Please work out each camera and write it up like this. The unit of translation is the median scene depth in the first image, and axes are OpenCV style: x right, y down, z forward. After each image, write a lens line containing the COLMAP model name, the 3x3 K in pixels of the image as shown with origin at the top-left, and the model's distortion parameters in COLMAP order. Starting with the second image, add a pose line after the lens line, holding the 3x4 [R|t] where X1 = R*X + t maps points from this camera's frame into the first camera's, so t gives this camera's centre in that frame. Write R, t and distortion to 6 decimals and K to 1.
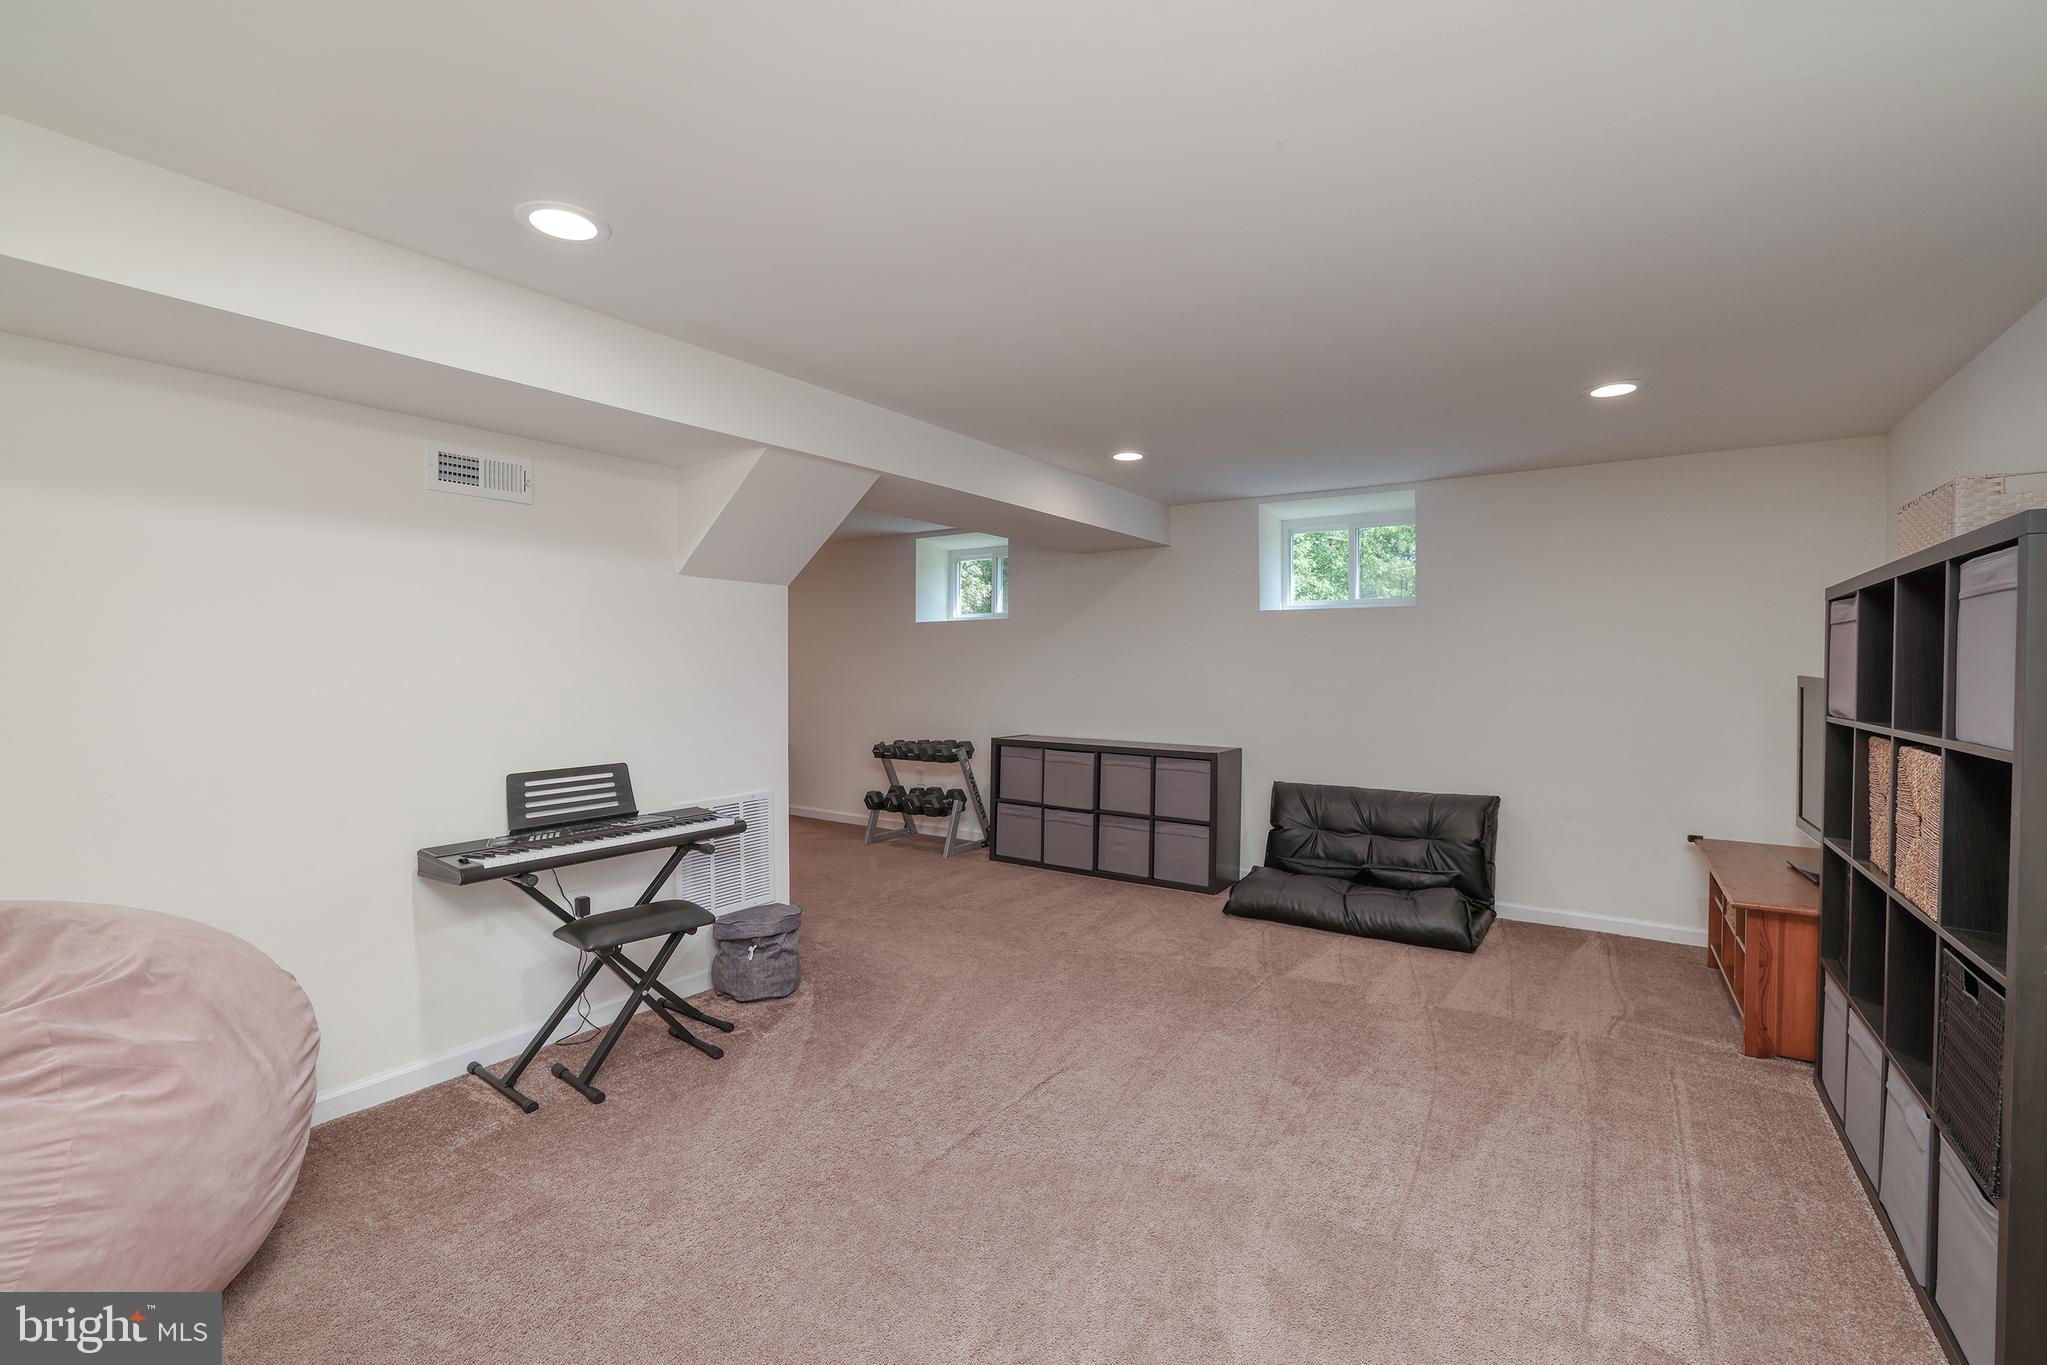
lens RADIAL K [[877.5, 0, 1029.6], [0, 877.5, 675.0], [0, 0, 1]] dist [-0.054496, 0.019224]
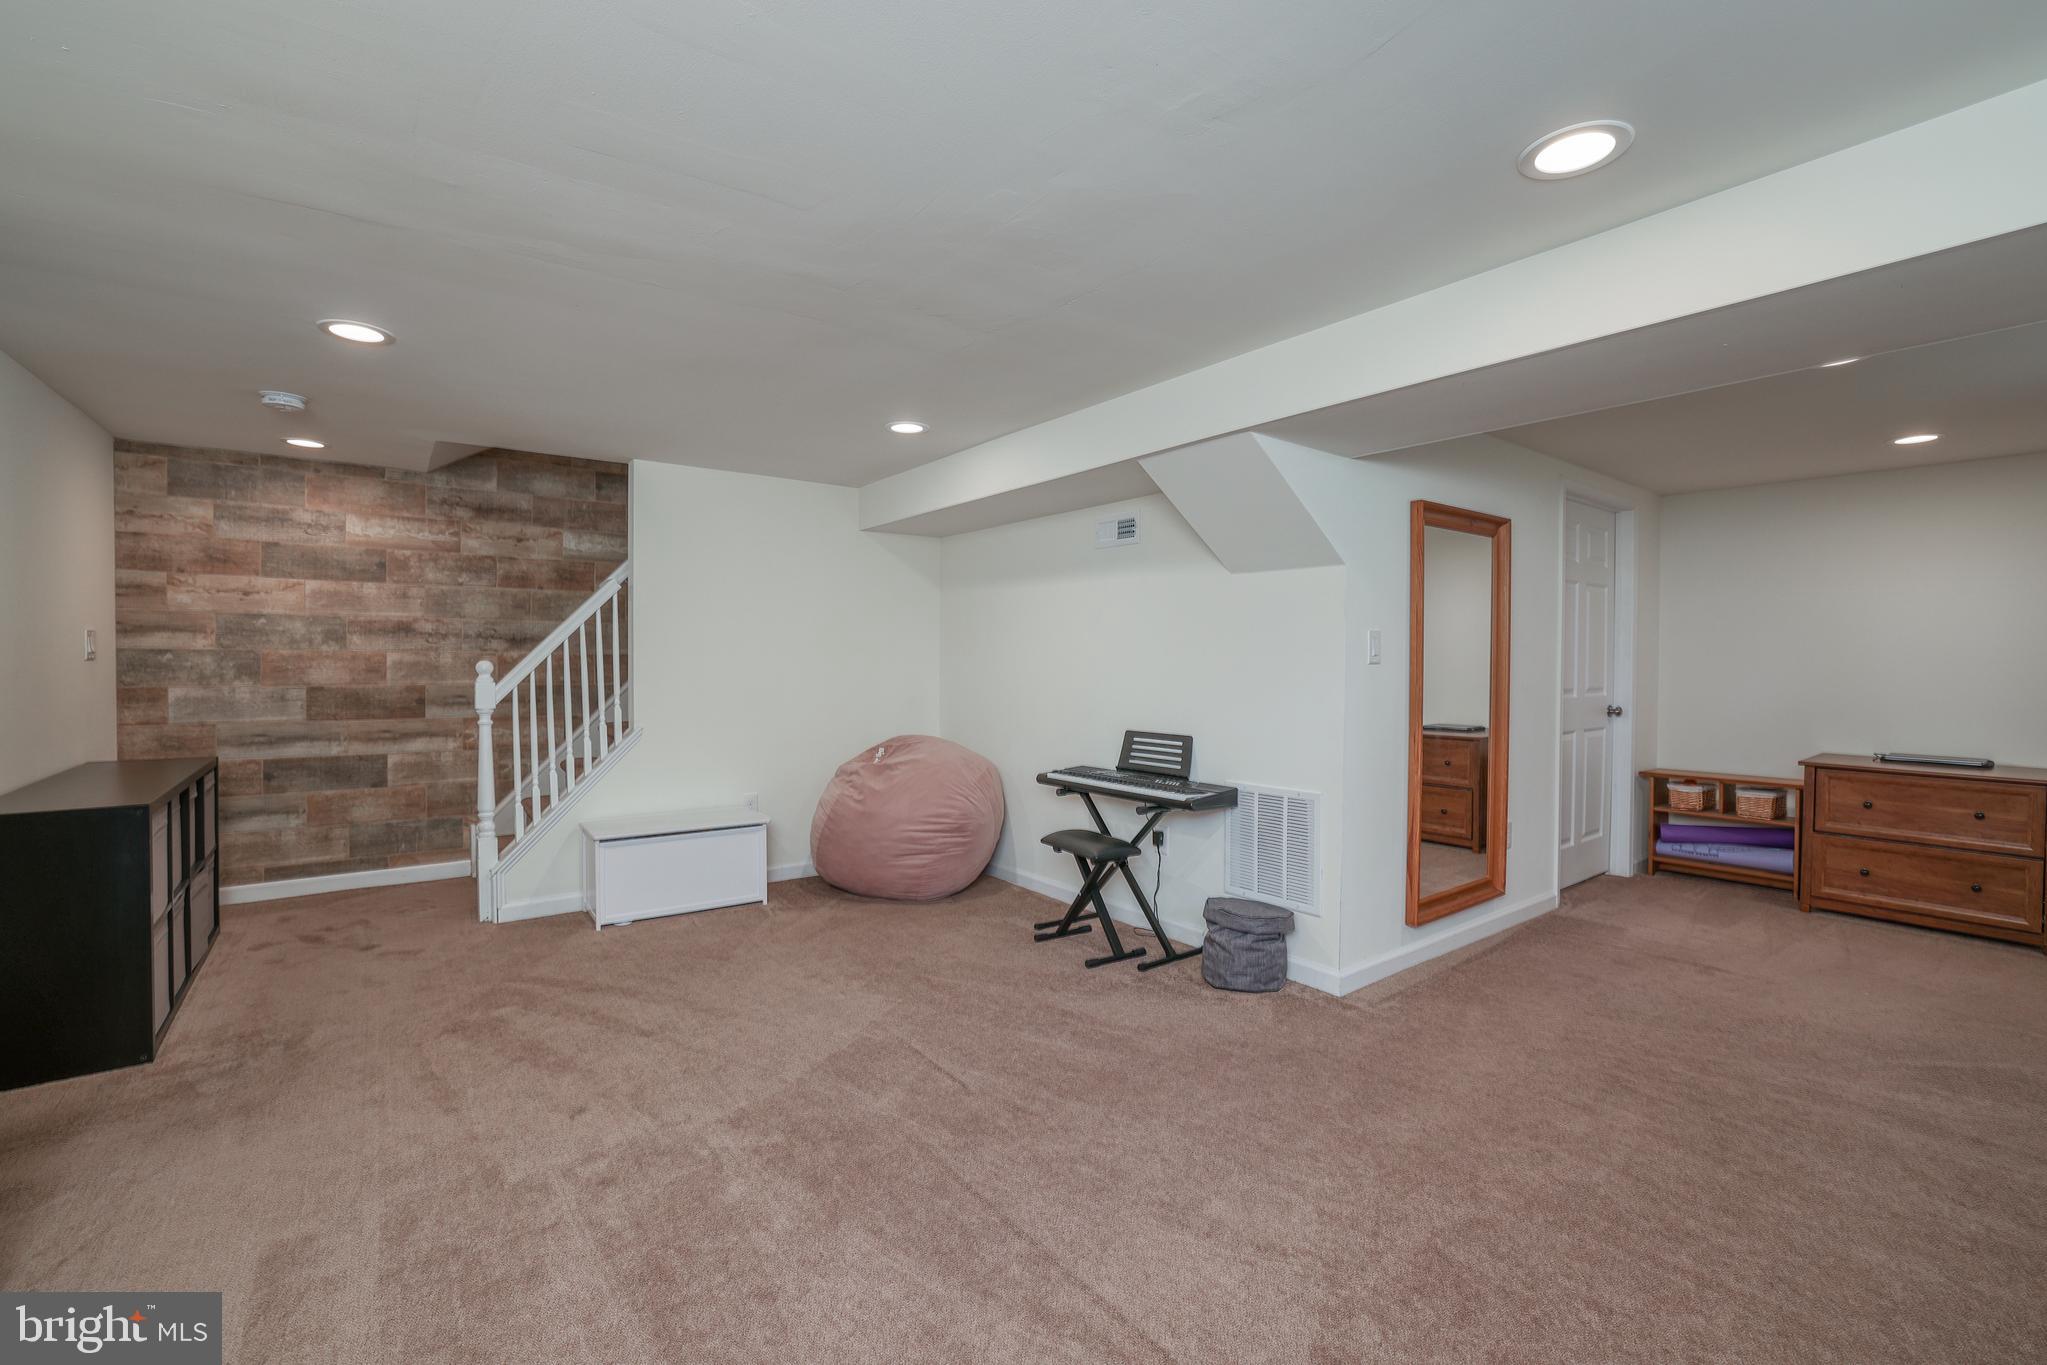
lens RADIAL K [[877.5, 0, 1029.6], [0, 877.5, 675.0], [0, 0, 1]] dist [-0.054496, 0.019224]
pose [[-0.315947, 0.014175, -0.948671, 0.845499], [-0.014225, 0.999705, 0.019675, -0.005915], [0.948670, 0.019711, -0.315652, 1.282179]]
